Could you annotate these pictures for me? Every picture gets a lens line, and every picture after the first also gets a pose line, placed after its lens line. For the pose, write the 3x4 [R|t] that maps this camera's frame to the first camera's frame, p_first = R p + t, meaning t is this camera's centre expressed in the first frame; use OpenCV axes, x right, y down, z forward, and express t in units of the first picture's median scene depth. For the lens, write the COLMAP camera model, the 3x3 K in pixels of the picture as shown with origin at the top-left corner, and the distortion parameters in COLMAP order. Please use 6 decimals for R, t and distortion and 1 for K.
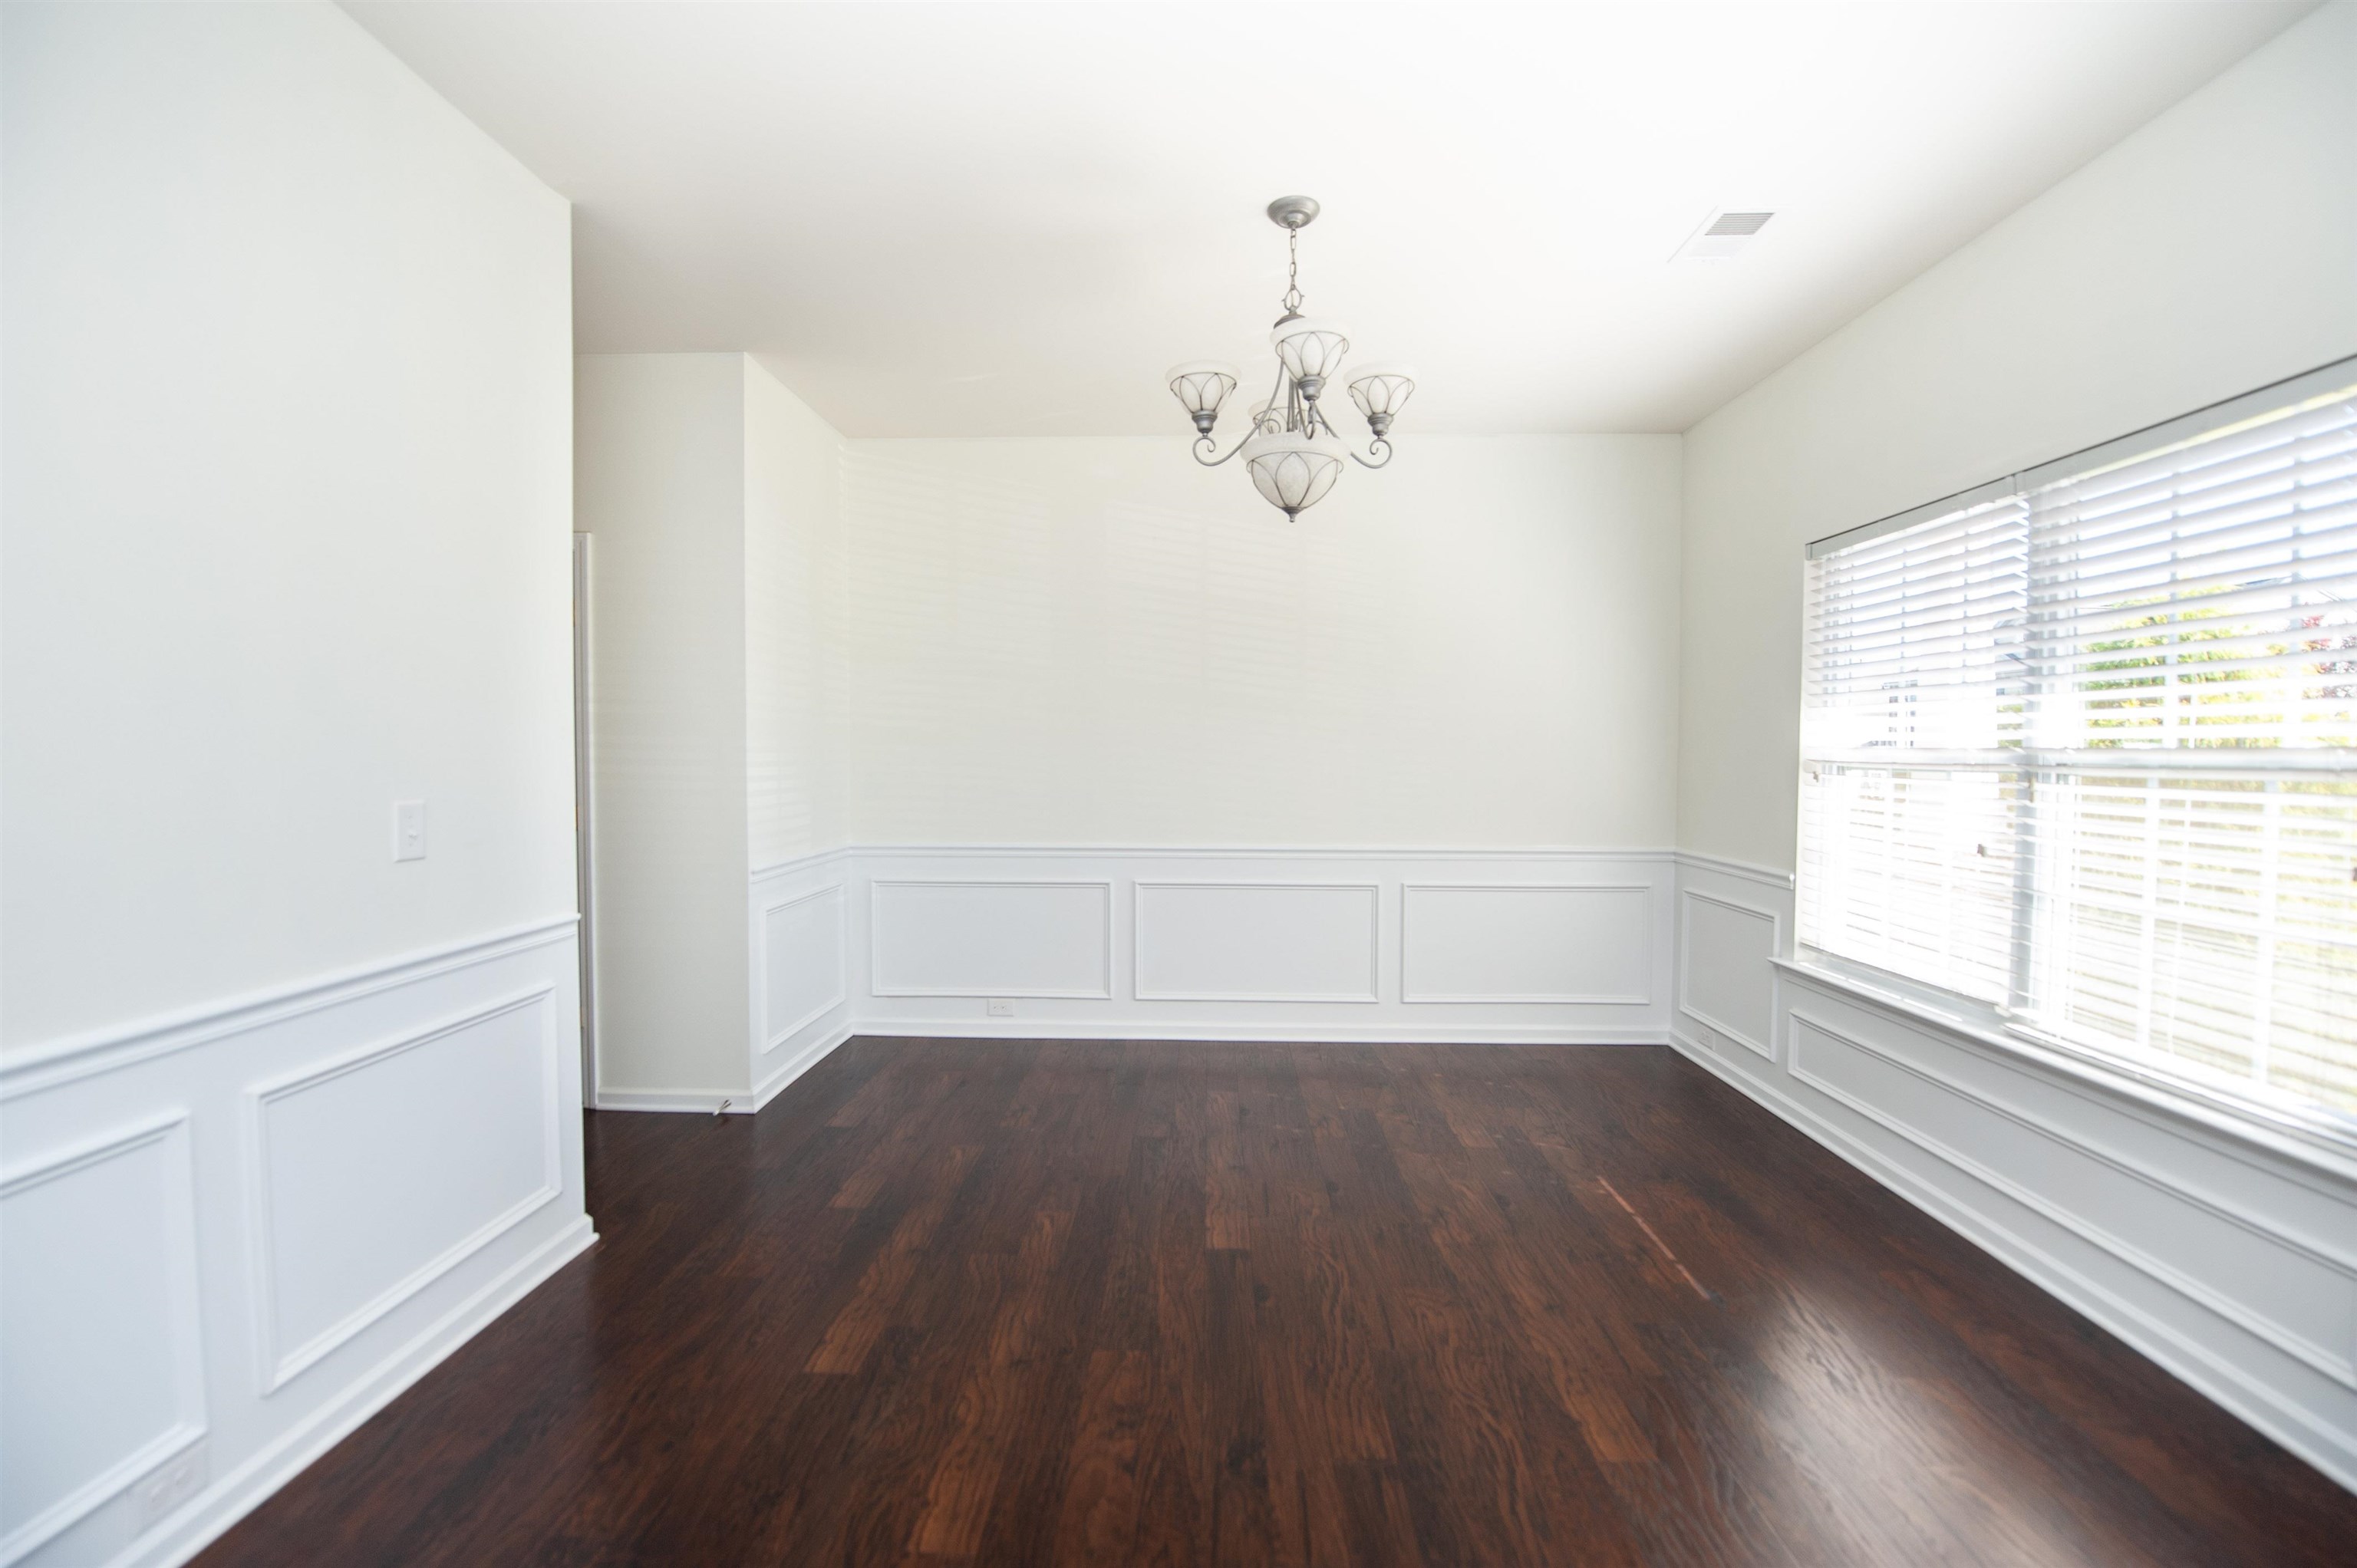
lens RADIAL K [[961.6, 0, 1184.6], [0, 961.6, 782.3], [0, 0, 1]] dist [-0.020251, -0.000867]
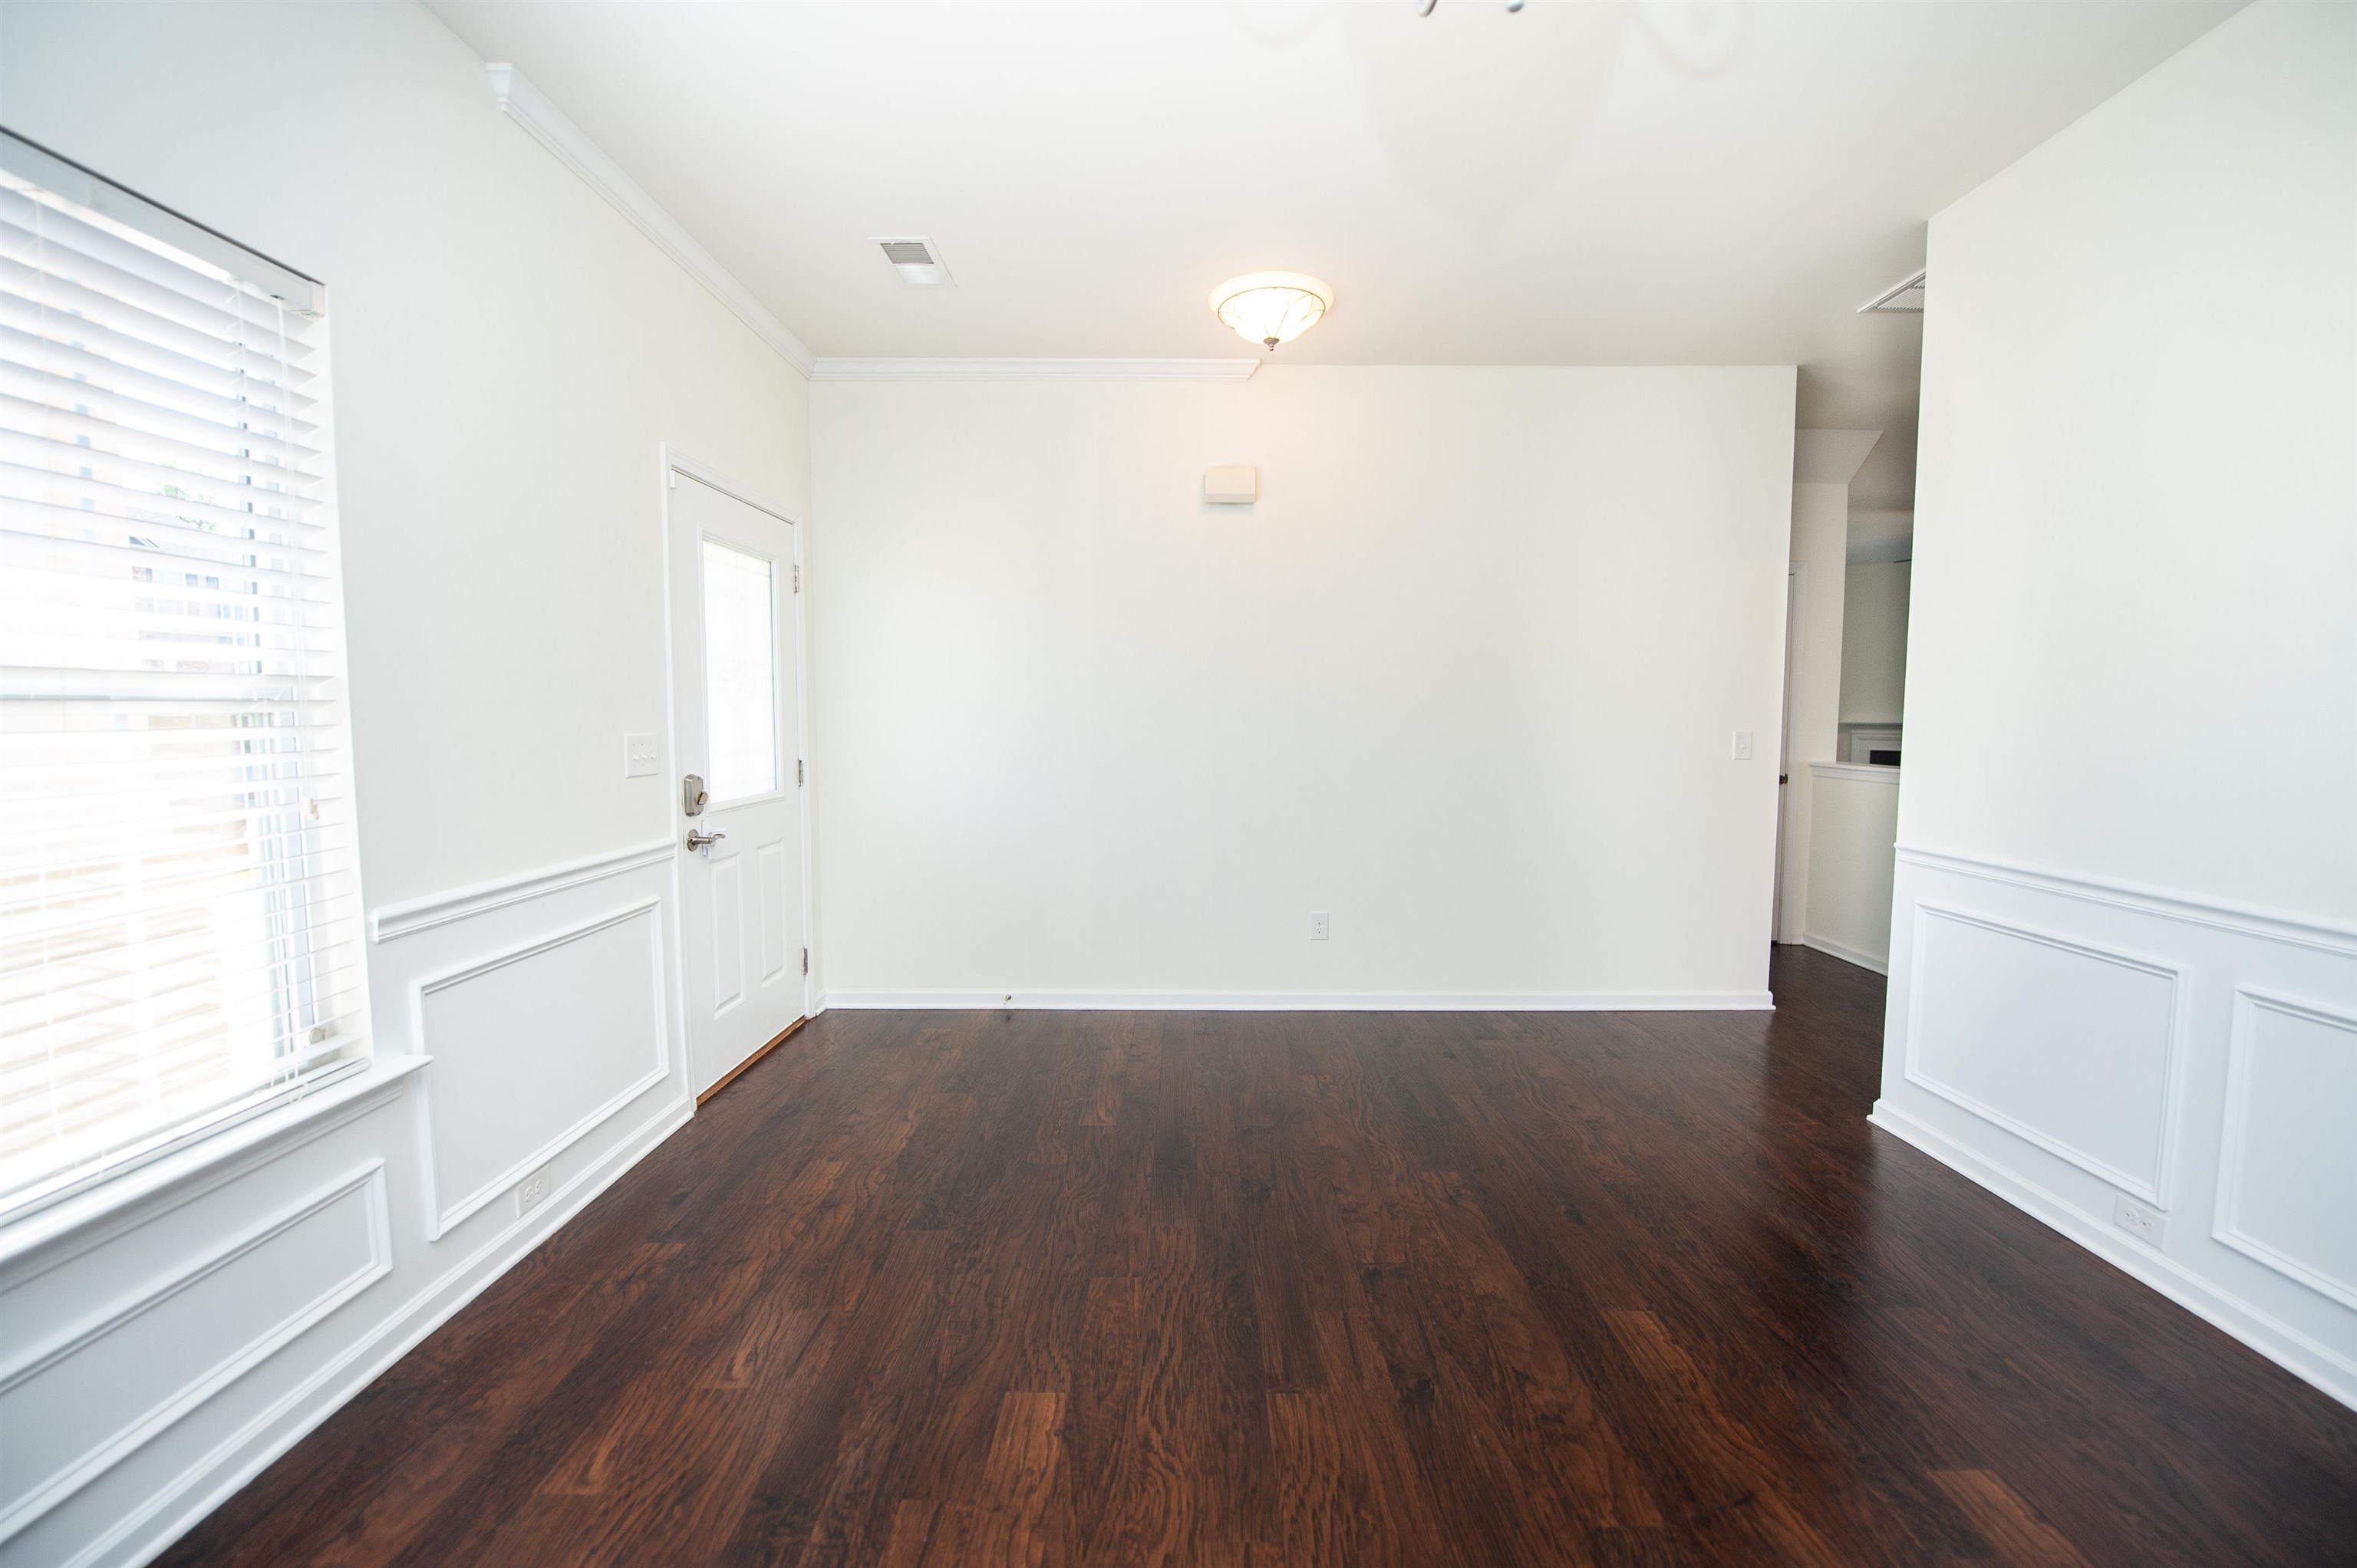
lens RADIAL K [[961.6, 0, 1184.6], [0, 961.6, 782.3], [0, 0, 1]] dist [-0.020251, -0.000867]
pose [[-0.999594, -0.005402, -0.027960, 0.334633], [-0.008260, 0.994633, 0.103135, -0.034470], [0.027253, 0.103324, -0.994274, 1.898694]]
